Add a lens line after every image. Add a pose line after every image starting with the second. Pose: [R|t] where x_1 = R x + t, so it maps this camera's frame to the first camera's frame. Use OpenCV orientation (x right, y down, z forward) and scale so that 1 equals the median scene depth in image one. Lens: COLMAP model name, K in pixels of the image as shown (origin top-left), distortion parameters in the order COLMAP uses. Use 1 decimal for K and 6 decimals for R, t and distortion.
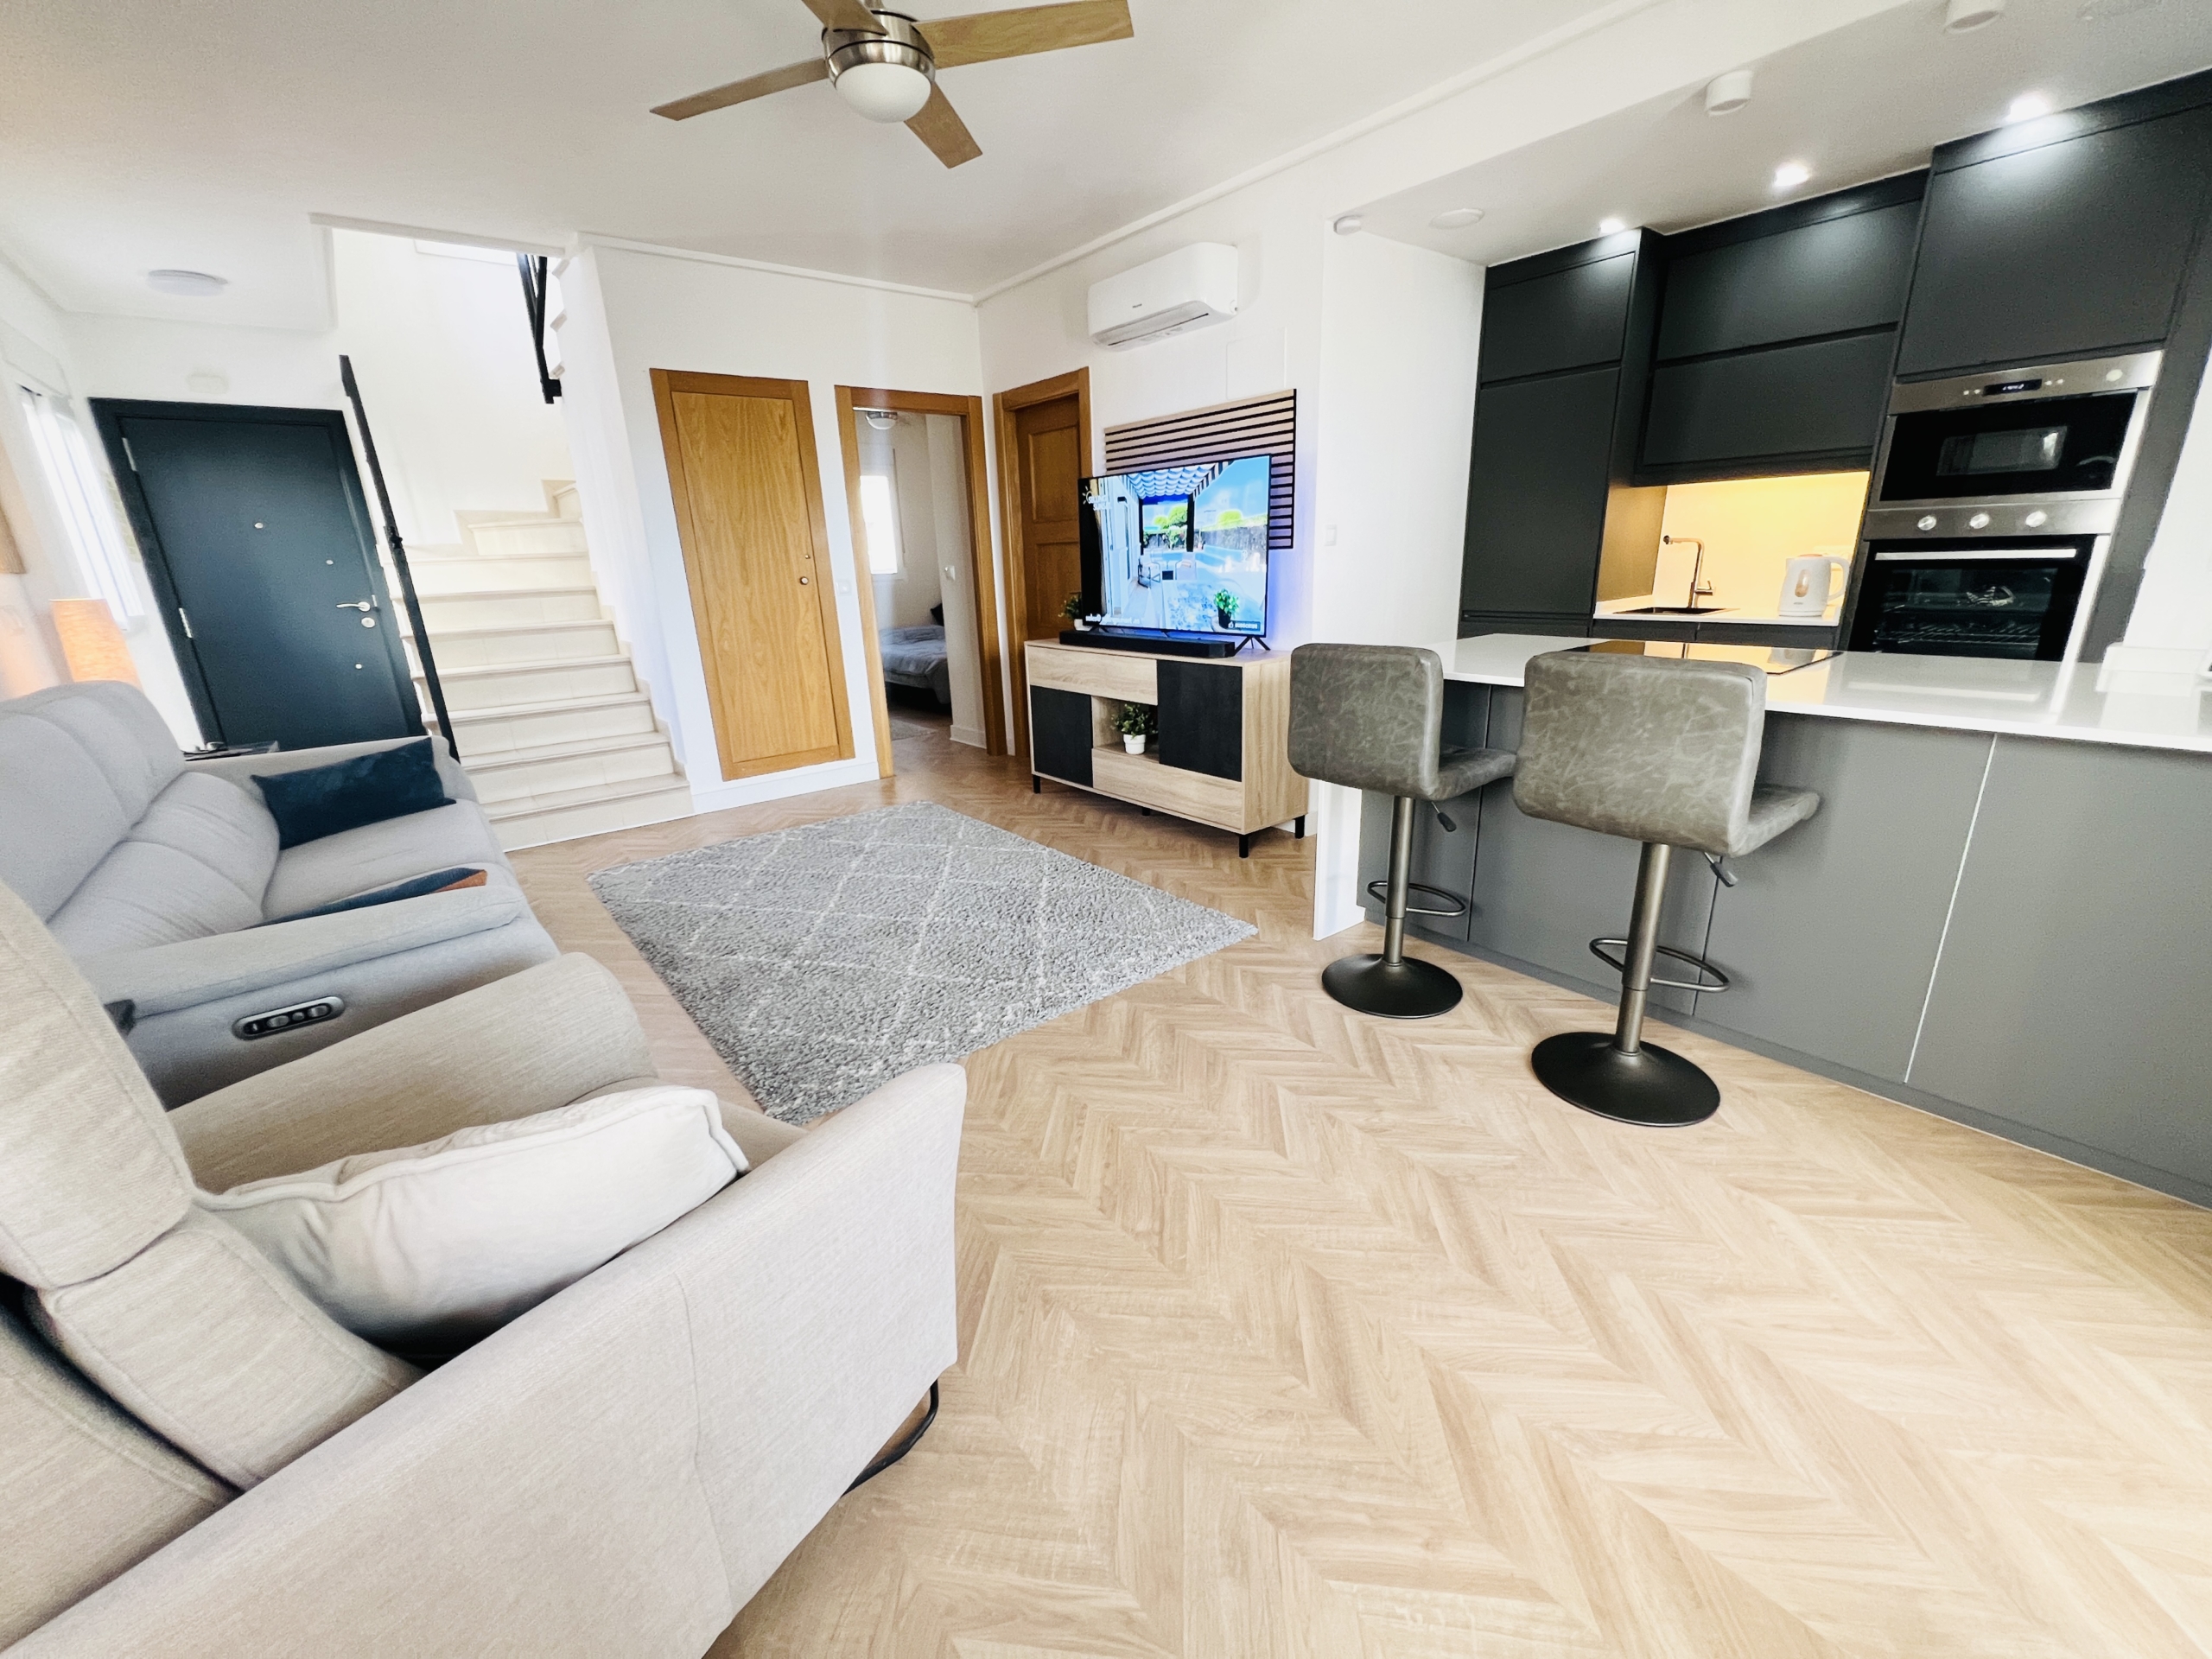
lens RADIAL K [[893.3, 0, 1104.1], [0, 893.3, 837.6], [0, 0, 1]] dist [-0.001796, 0.000871]
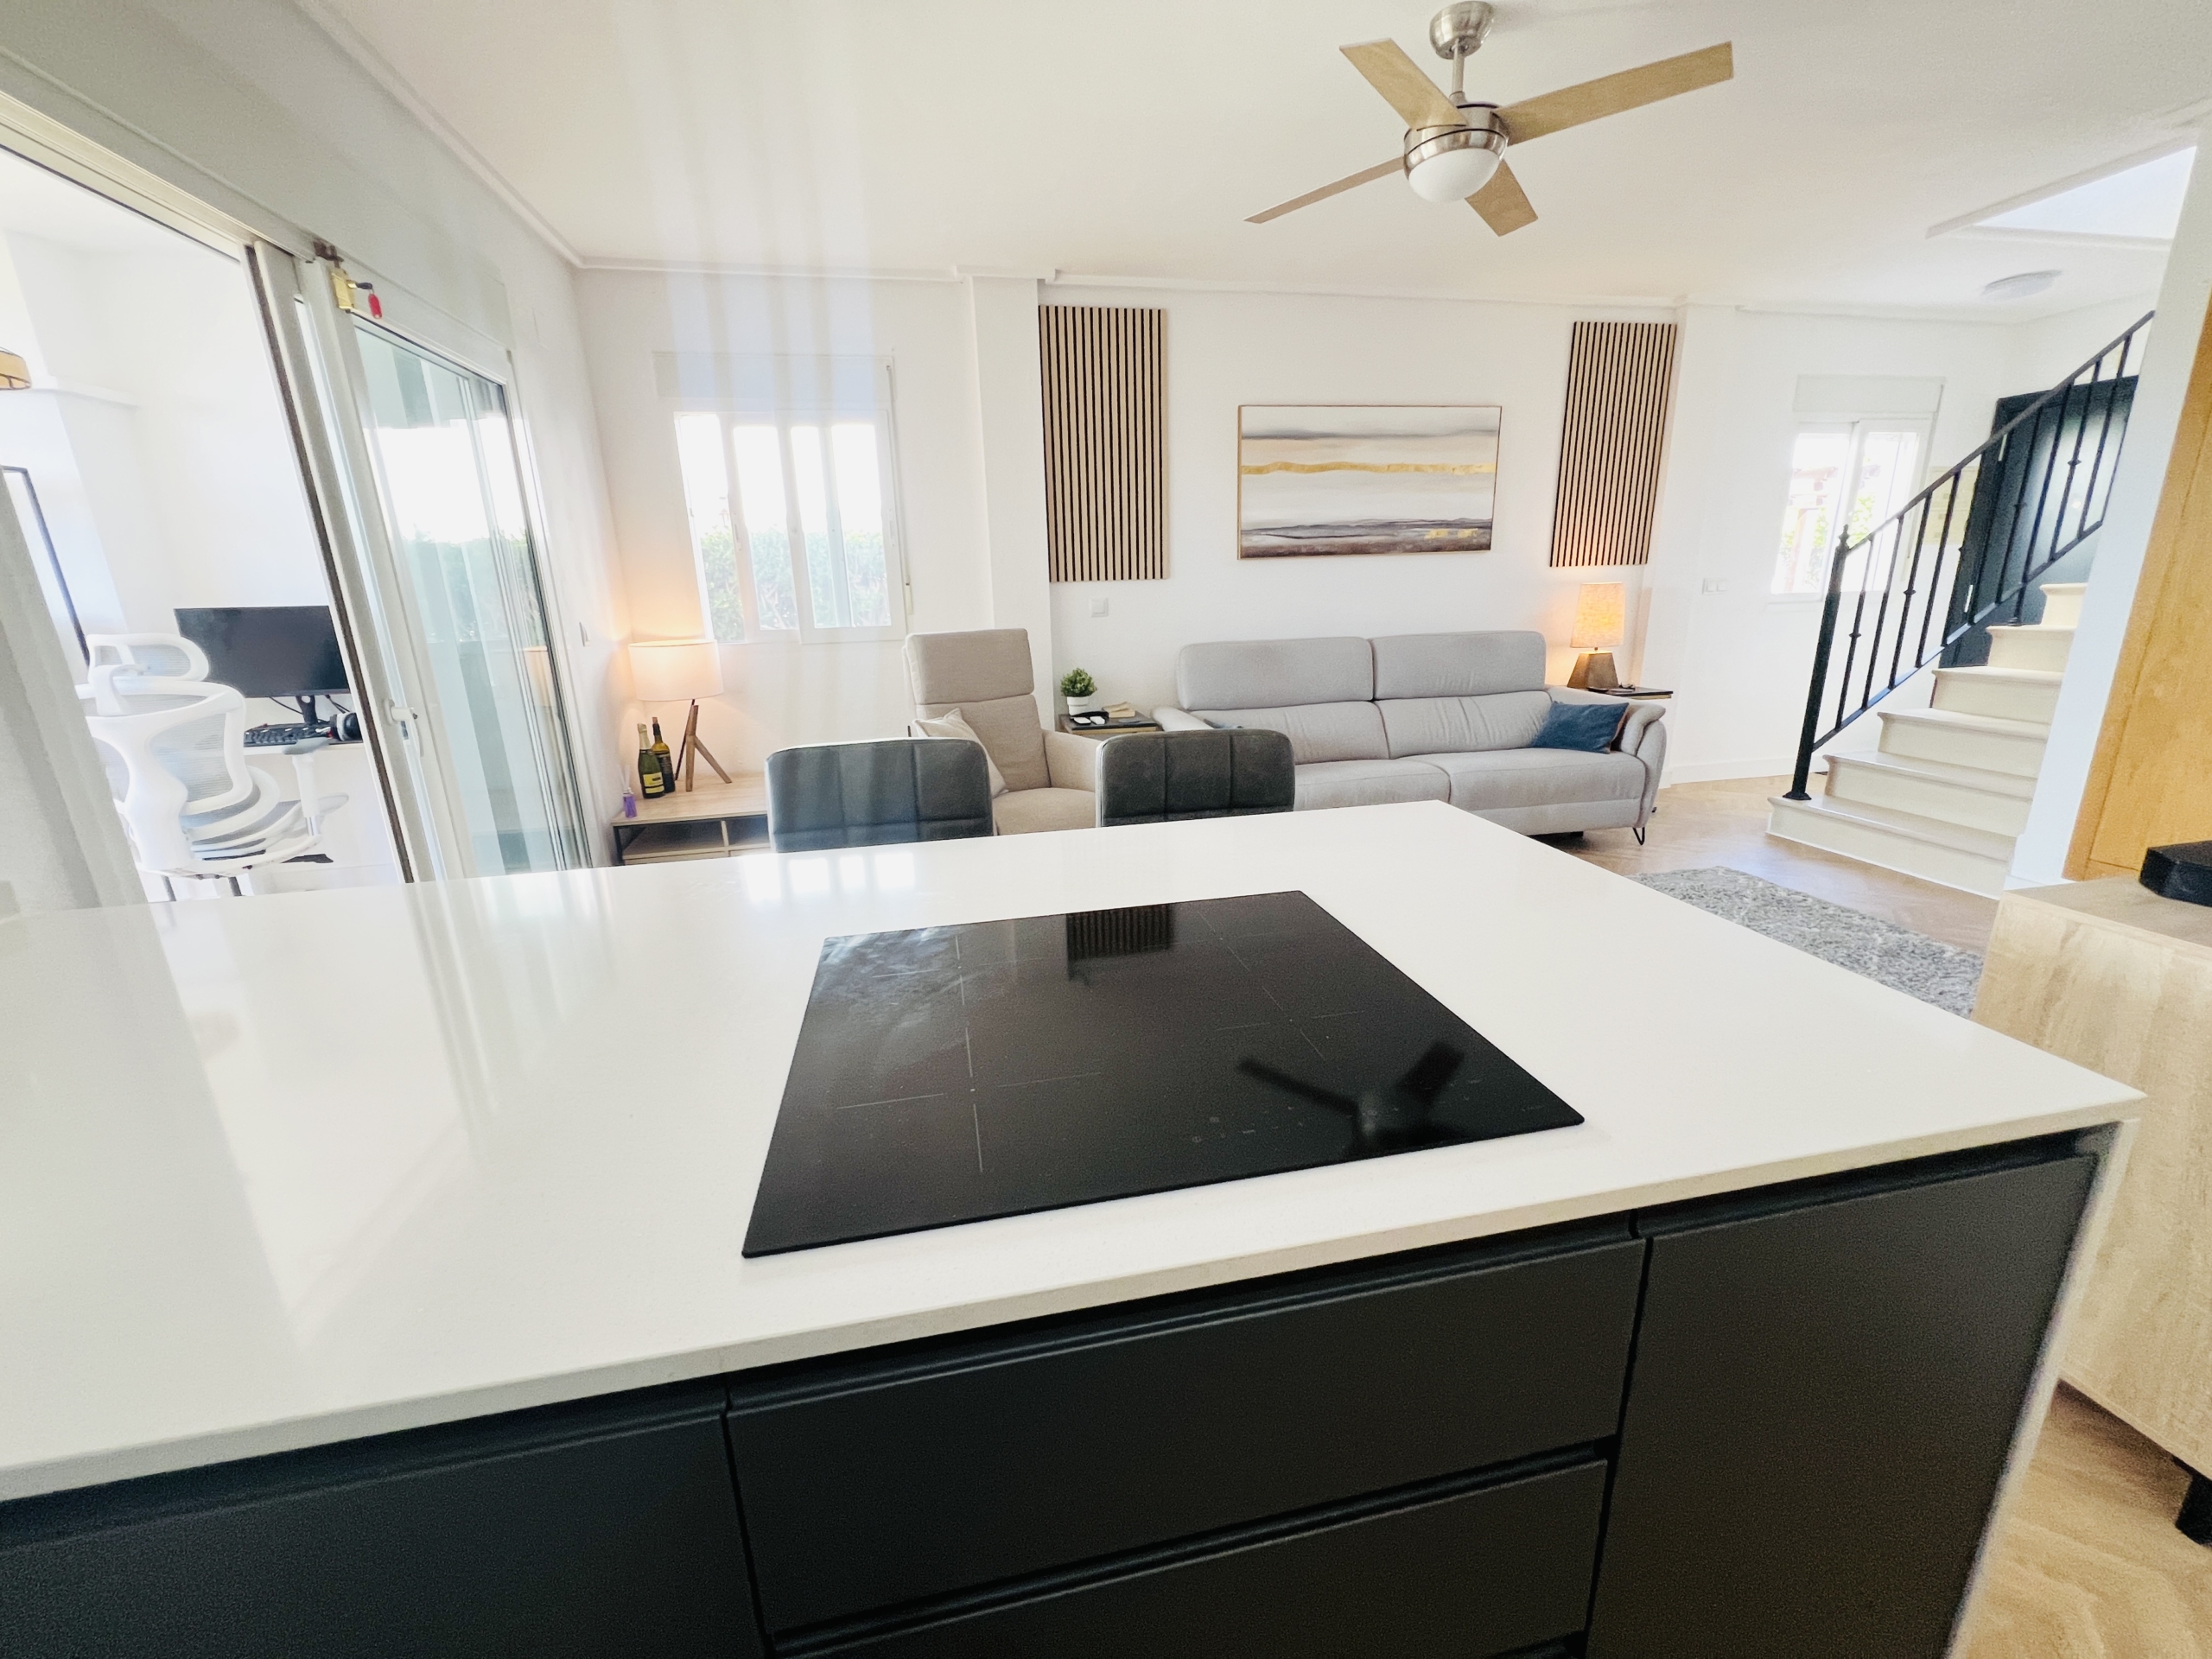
lens RADIAL K [[893.3, 0, 1101.4], [0, 893.3, 827.7], [0, 0, 1]] dist [-0.001796, 0.000871]
pose [[-0.456915, 0.285804, -0.842345, 0.538928], [-0.227688, 0.877848, 0.421356, -0.241826], [0.859876, 0.384315, -0.336028, 0.638141]]
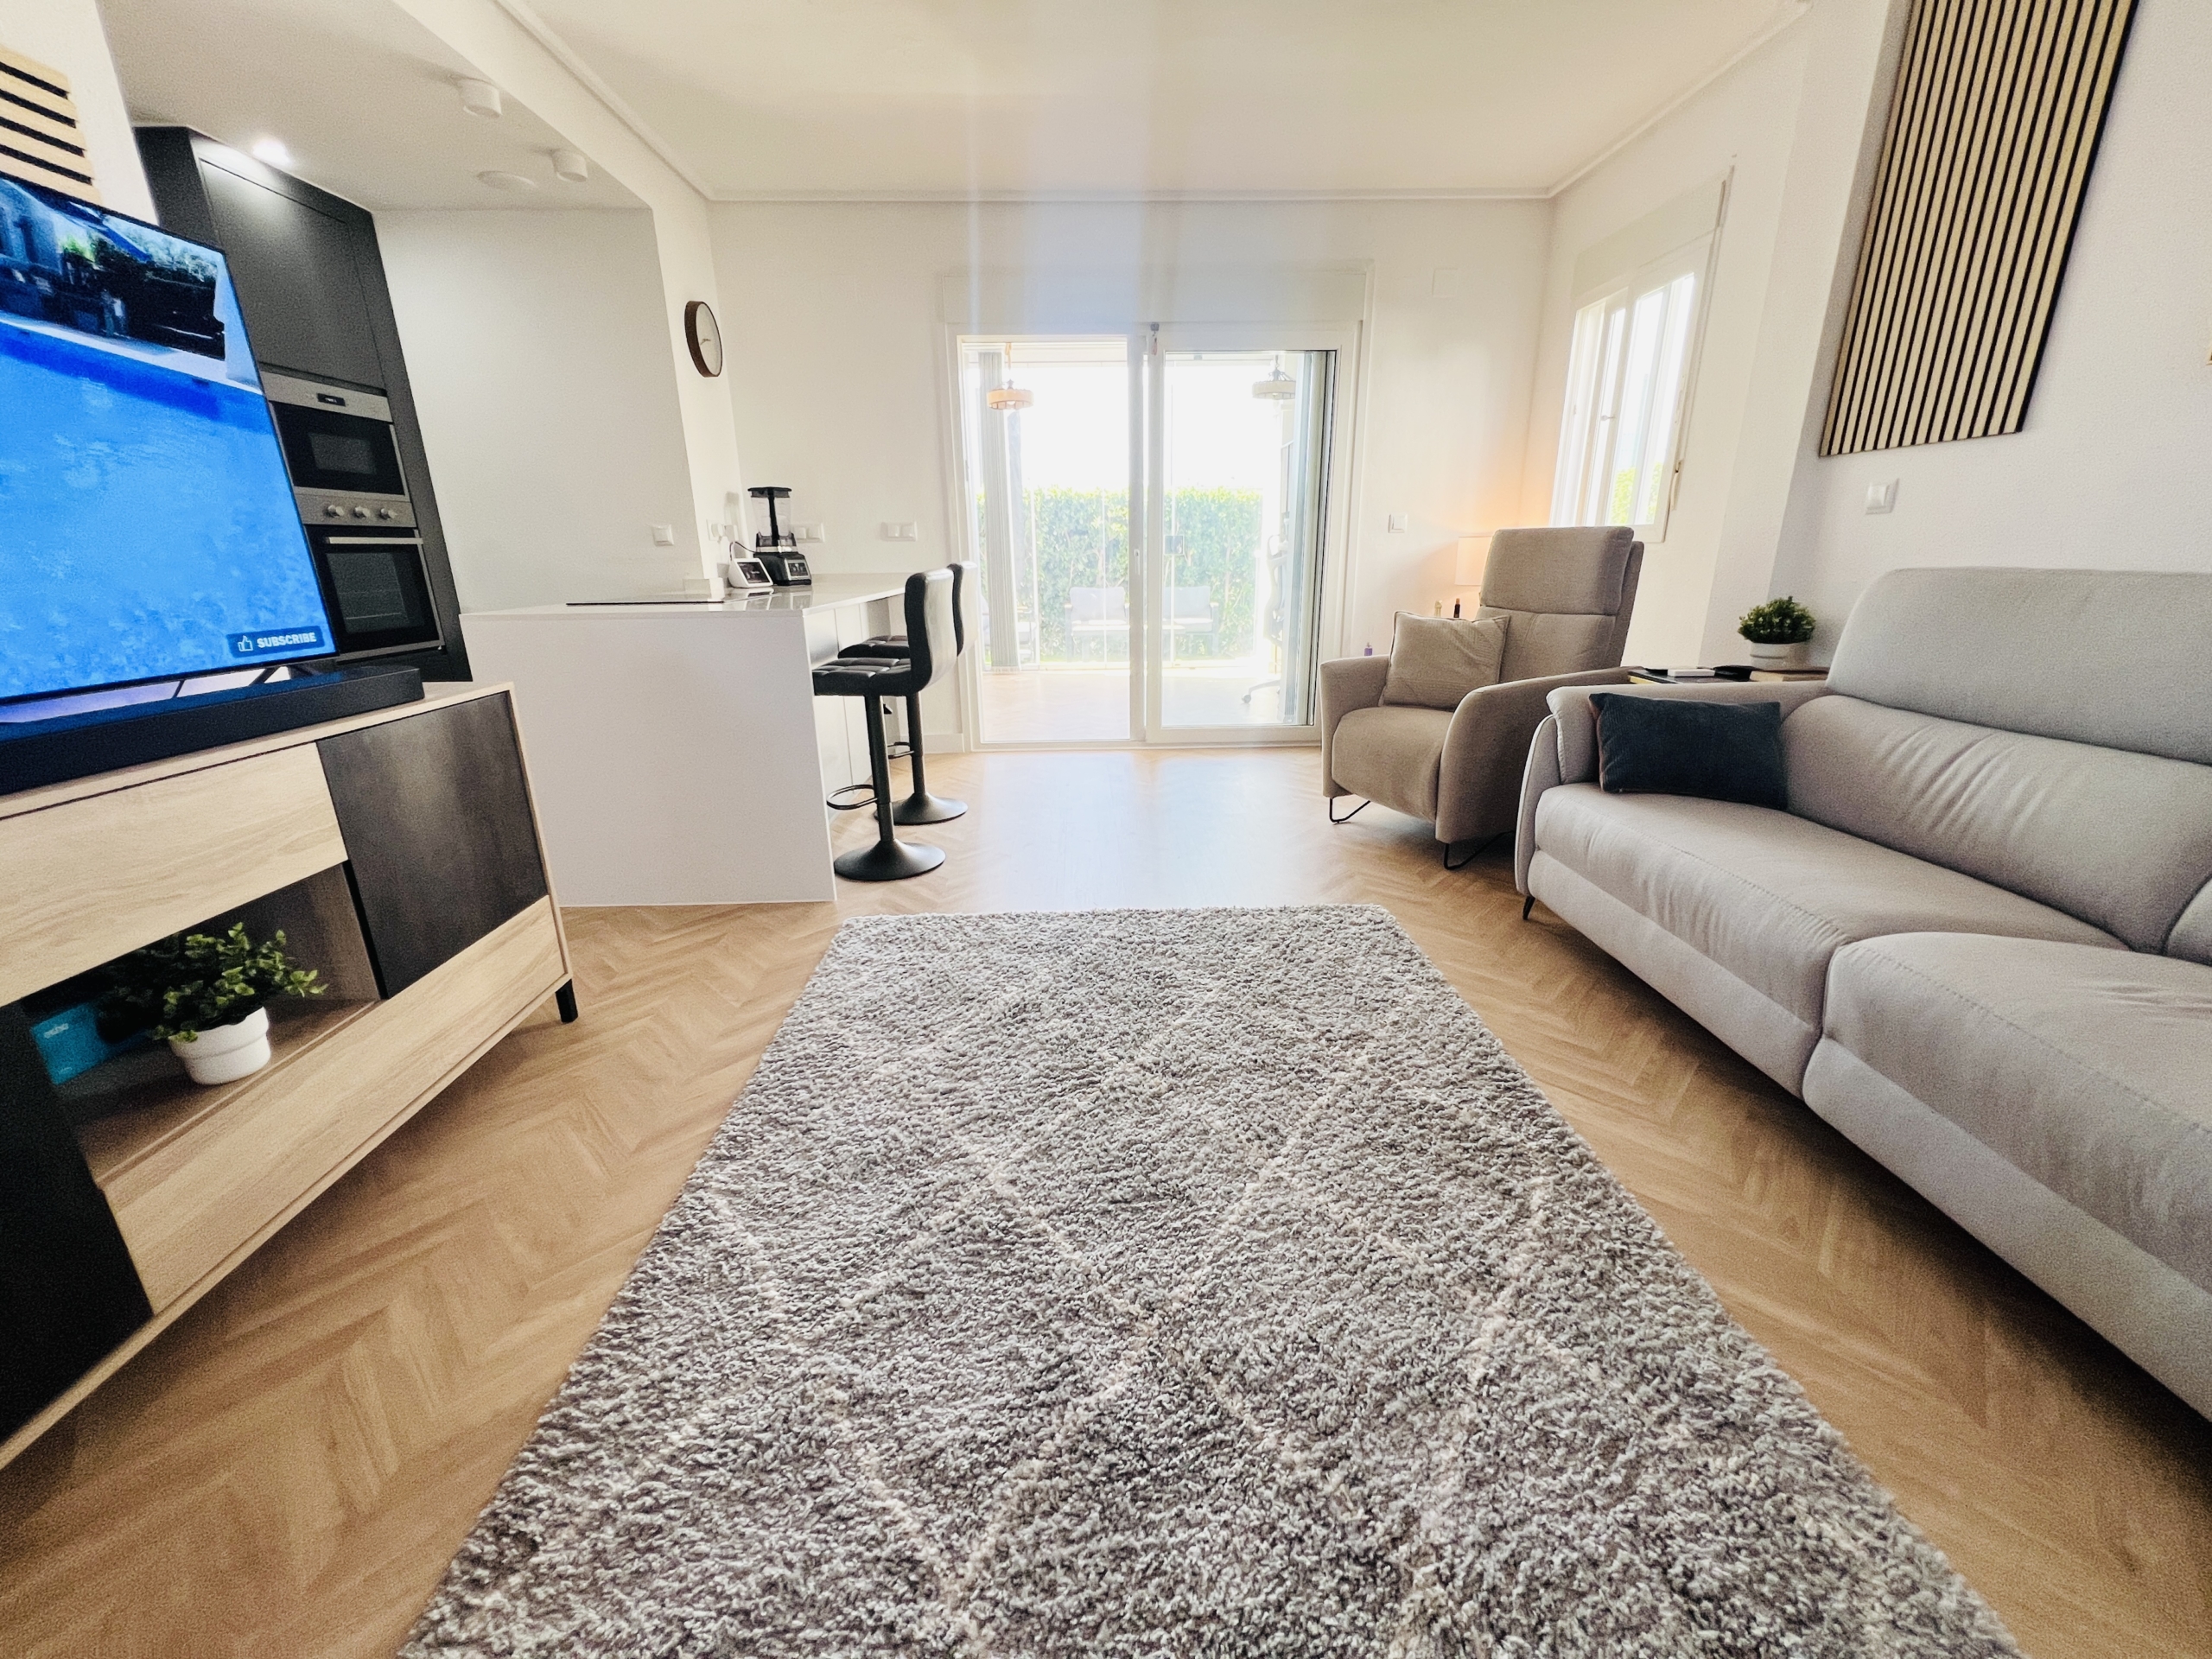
lens RADIAL K [[893.3, 0, 1101.4], [0, 893.3, 832.4], [0, 0, 1]] dist [-0.001796, 0.000871]
pose [[-0.790001, -0.141279, 0.596606, -0.386222], [0.225591, 0.837841, 0.497123, -0.252930], [-0.570095, 0.527316, -0.630024, 0.973117]]
